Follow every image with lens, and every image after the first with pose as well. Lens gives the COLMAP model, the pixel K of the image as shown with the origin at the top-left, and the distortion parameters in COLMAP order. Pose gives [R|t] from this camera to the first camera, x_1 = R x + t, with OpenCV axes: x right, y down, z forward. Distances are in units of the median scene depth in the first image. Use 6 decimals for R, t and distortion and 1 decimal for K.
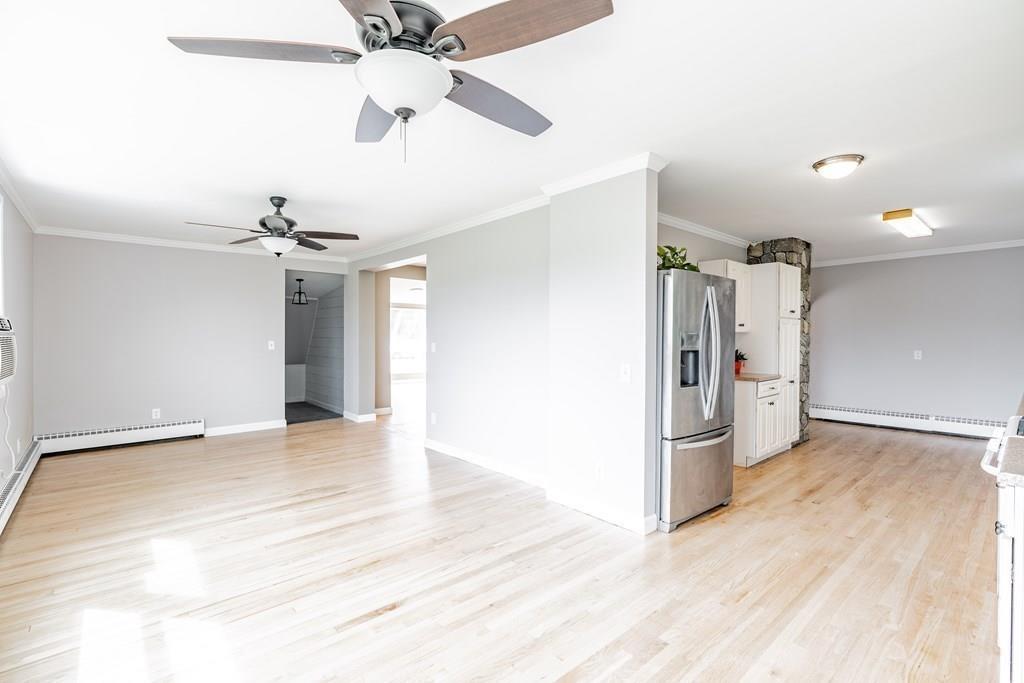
lens RADIAL K [[469.3, 0, 519.6], [0, 469.3, 342.5], [0, 0, 1]] dist [-0.016574, 0.006720]
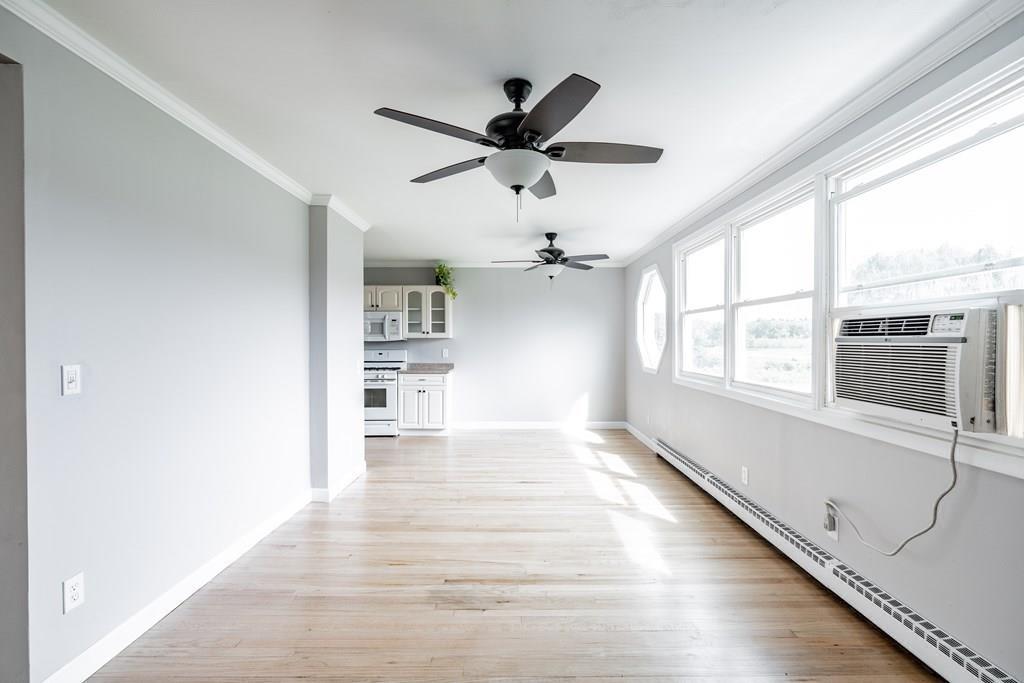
lens RADIAL K [[469.3, 0, 519.6], [0, 469.3, 342.5], [0, 0, 1]] dist [-0.016574, 0.006720]
pose [[-0.759799, -0.007618, 0.650113, -0.972259], [0.002542, 0.999889, 0.014687, -0.030339], [-0.650153, 0.012812, -0.759695, 1.582107]]
